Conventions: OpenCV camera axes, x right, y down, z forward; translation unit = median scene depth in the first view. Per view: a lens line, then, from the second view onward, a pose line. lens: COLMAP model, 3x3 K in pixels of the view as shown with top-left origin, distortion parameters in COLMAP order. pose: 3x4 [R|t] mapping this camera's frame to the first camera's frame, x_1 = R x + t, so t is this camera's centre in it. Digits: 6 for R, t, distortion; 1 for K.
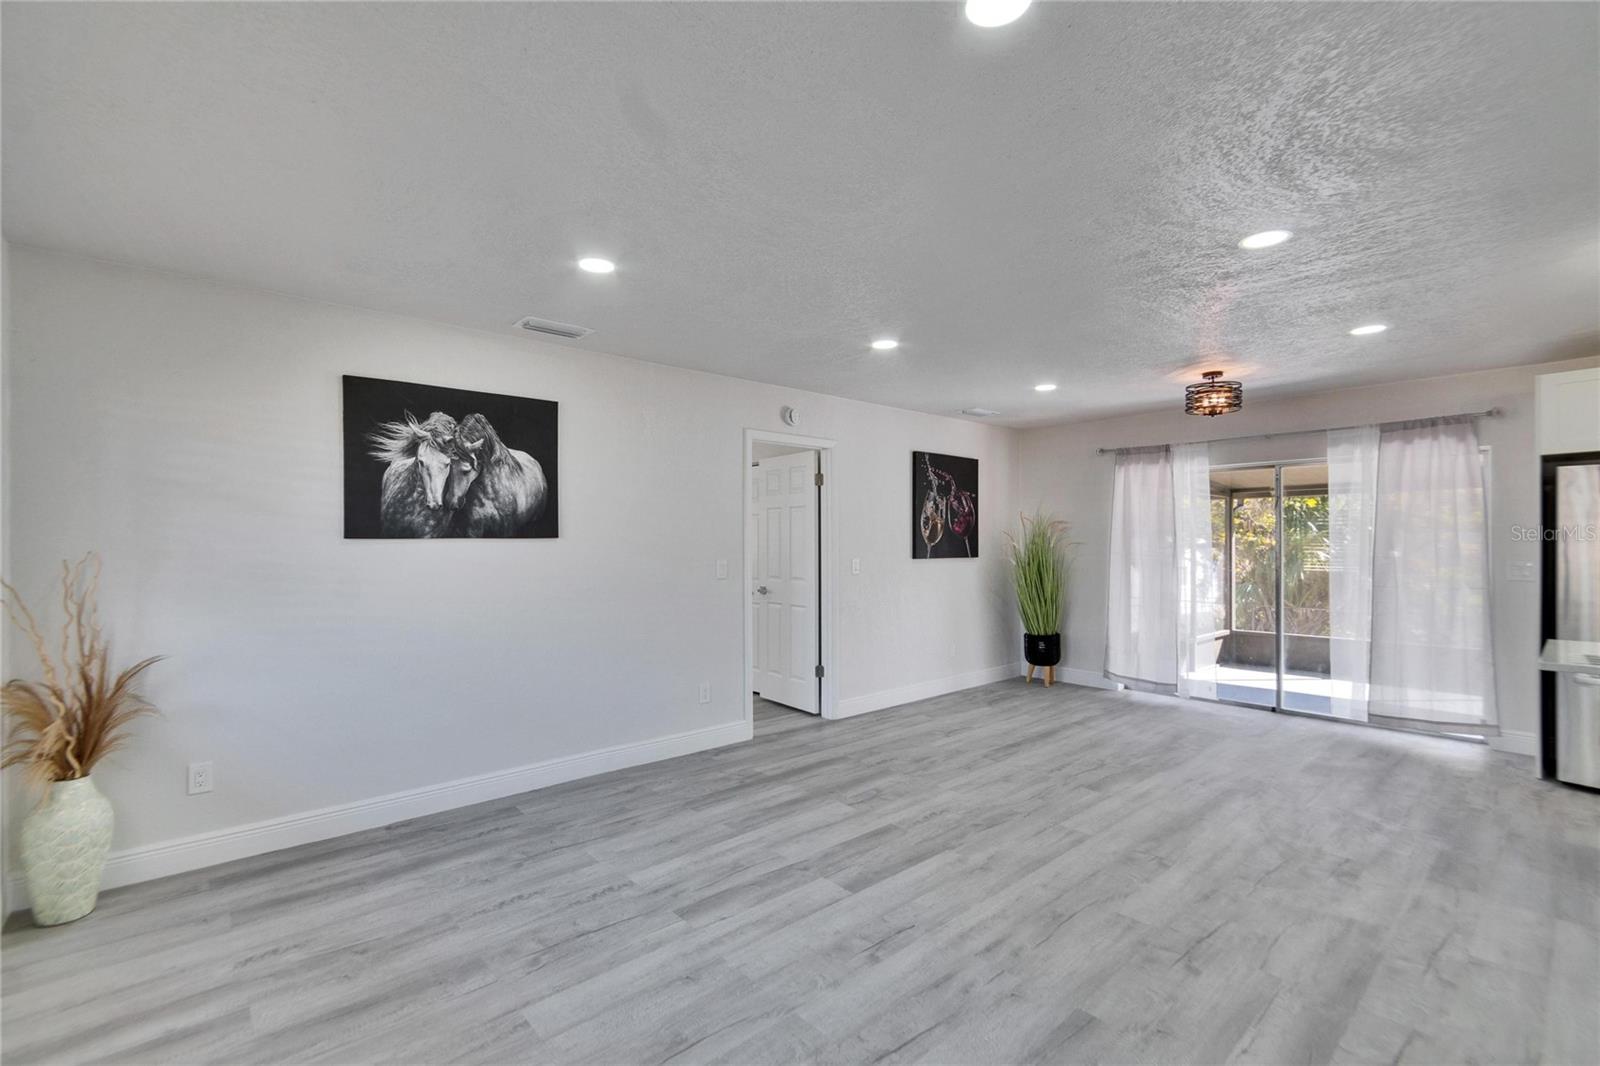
lens RADIAL K [[709.8, 0, 793.4], [0, 709.8, 535.2], [0, 0, 1]] dist [-0.000804, -0.000508]
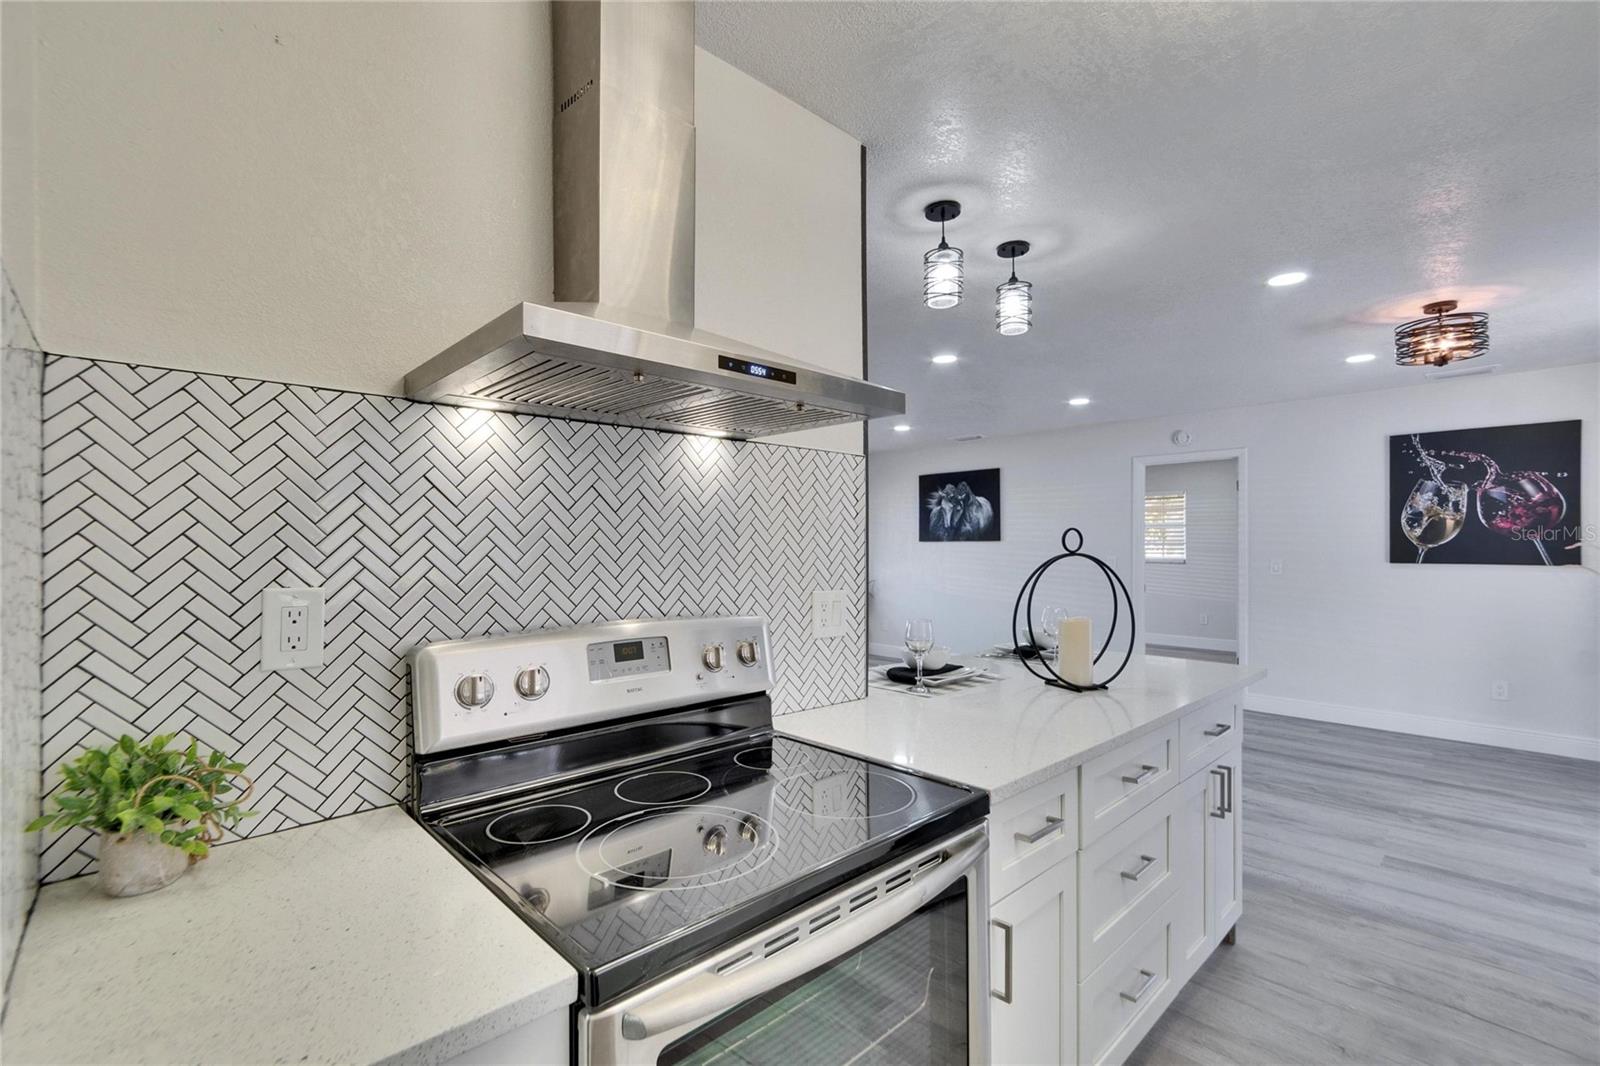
lens RADIAL K [[709.8, 0, 788.7], [0, 709.8, 543.4], [0, 0, 1]] dist [-0.000804, -0.000508]
pose [[0.034215, -0.000512, -0.999414, 1.218233], [0.009452, 0.999955, -0.000189, 0.004276], [0.999370, -0.009440, 0.034218, 0.308053]]
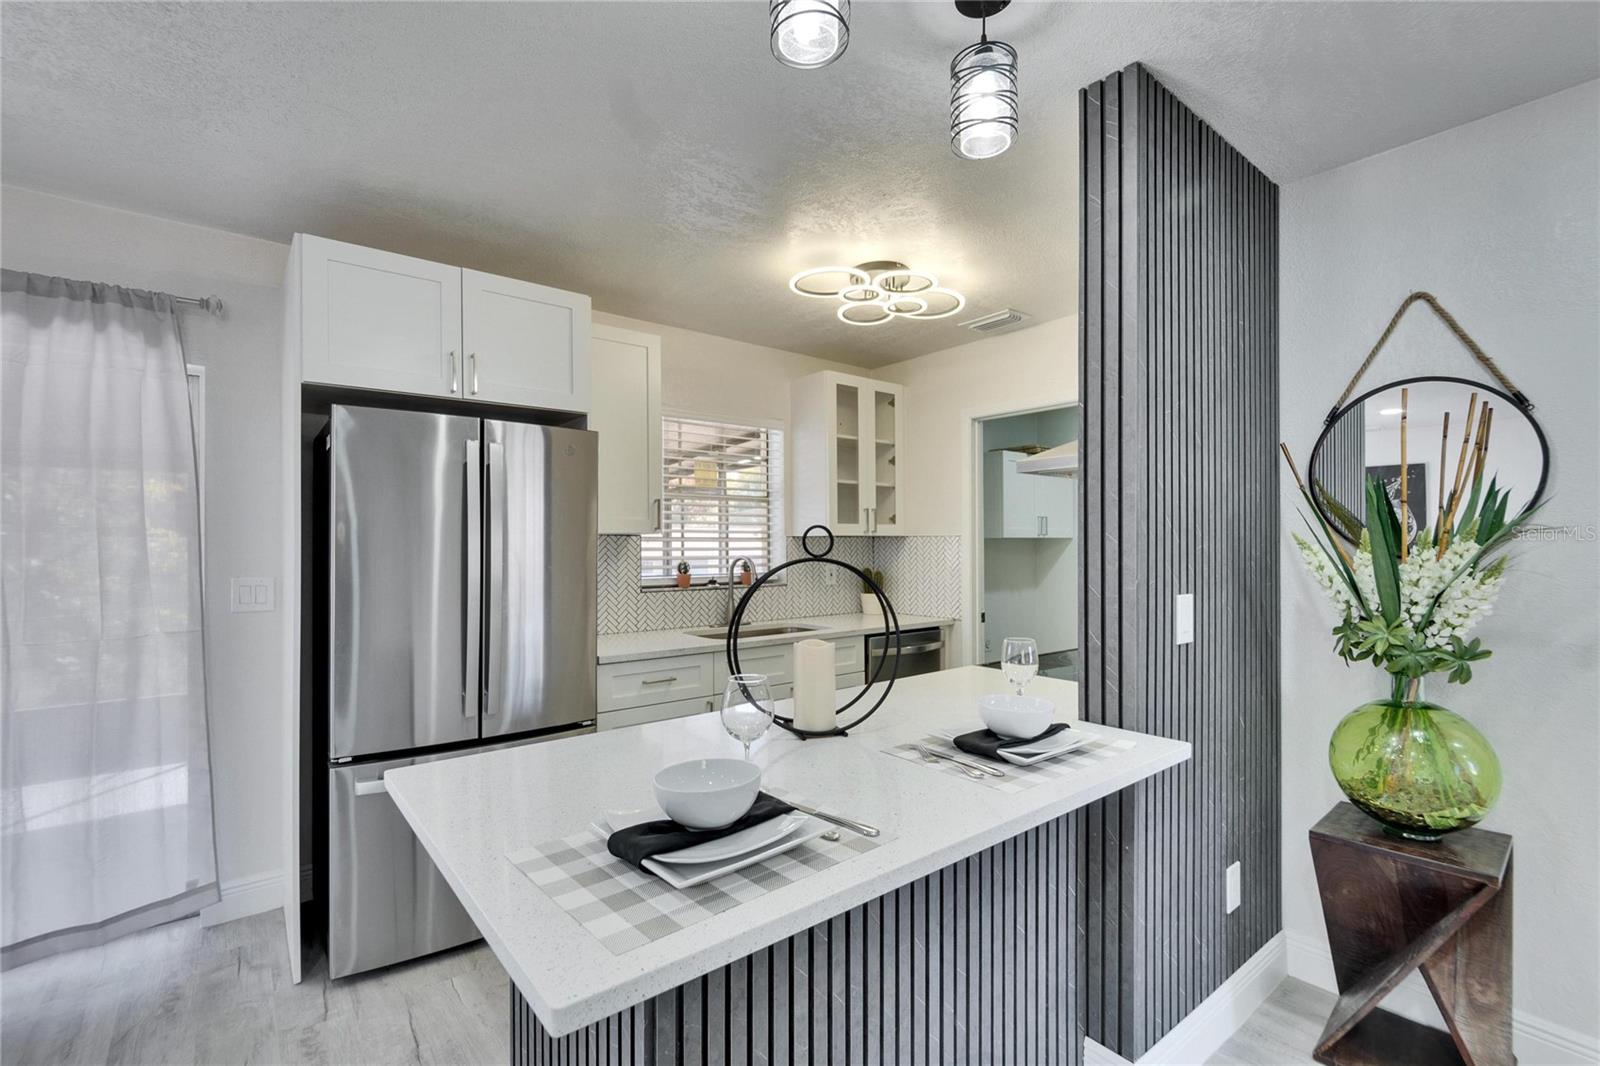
lens RADIAL K [[709.8, 0, 785.7], [0, 709.8, 541.9], [0, 0, 1]] dist [-0.000804, -0.000508]
pose [[0.055218, 0.004792, 0.998463, 0.439934], [-0.008328, 0.999956, -0.004339, 0.006061], [-0.998440, -0.008076, 0.055255, 0.494716]]
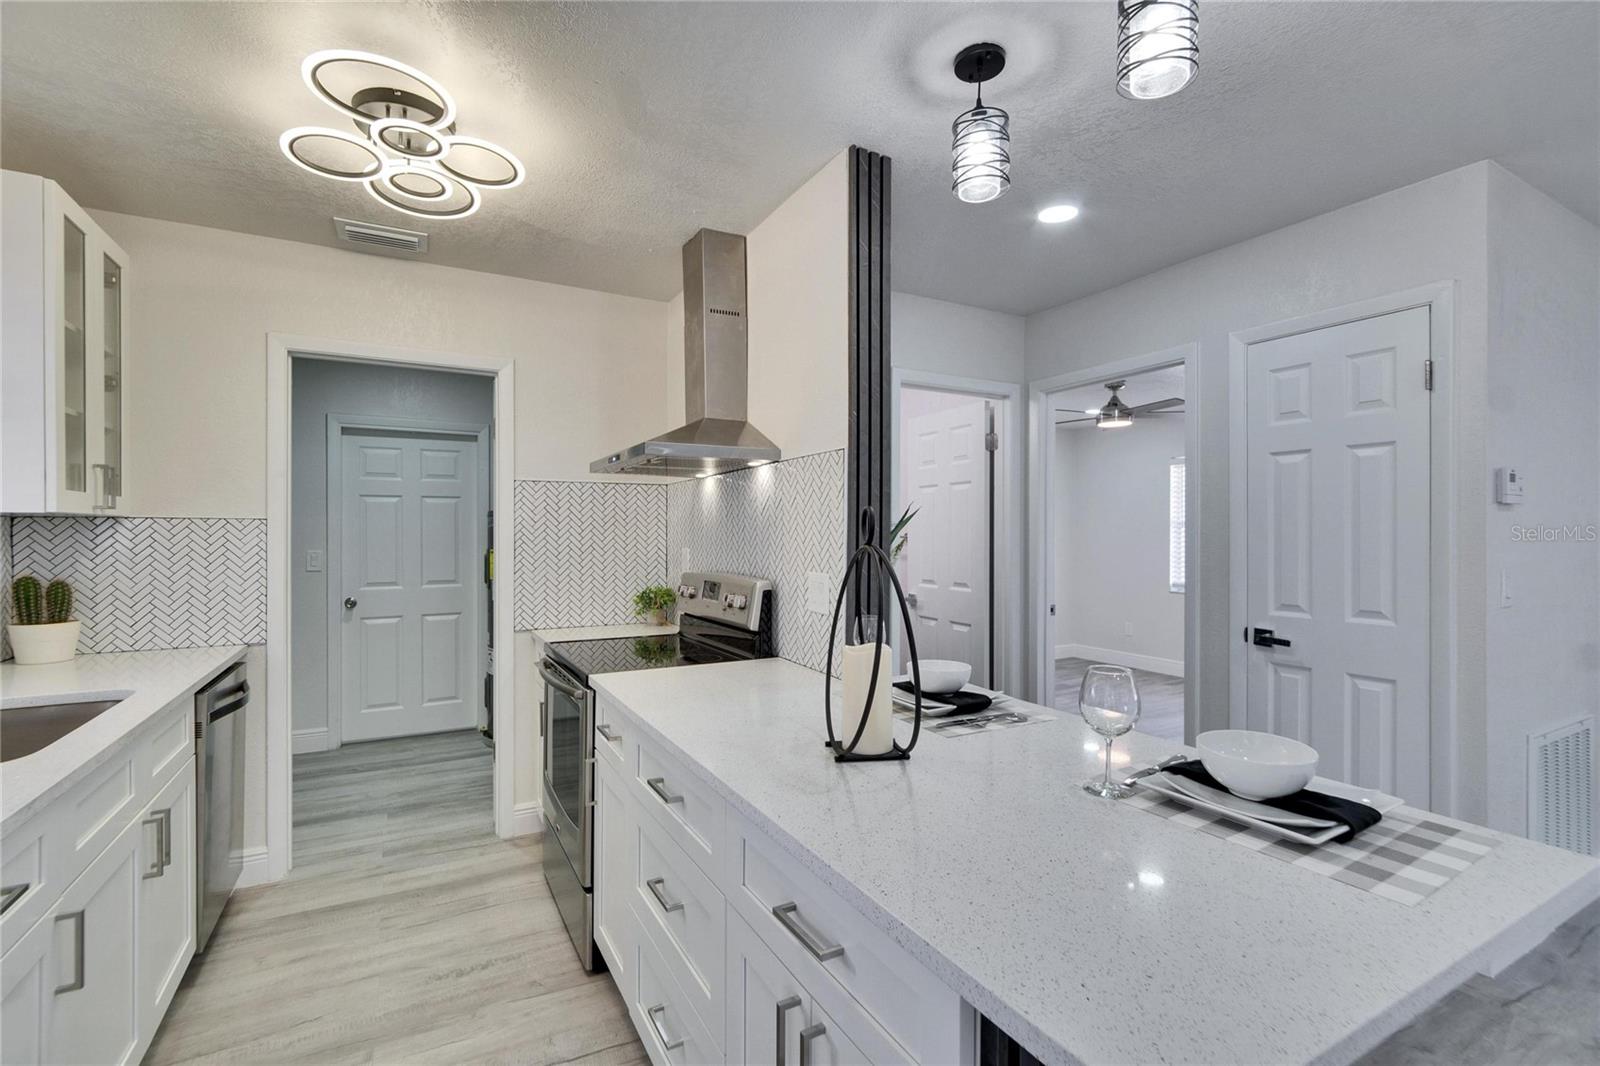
lens RADIAL K [[709.8, 0, 795.7], [0, 709.8, 532.2], [0, 0, 1]] dist [-0.000804, -0.000508]
pose [[-0.975026, 0.001860, 0.222081, 0.747884], [-0.001026, 0.999917, -0.012879, 0.010442], [-0.222087, -0.012786, -0.974943, 0.786614]]
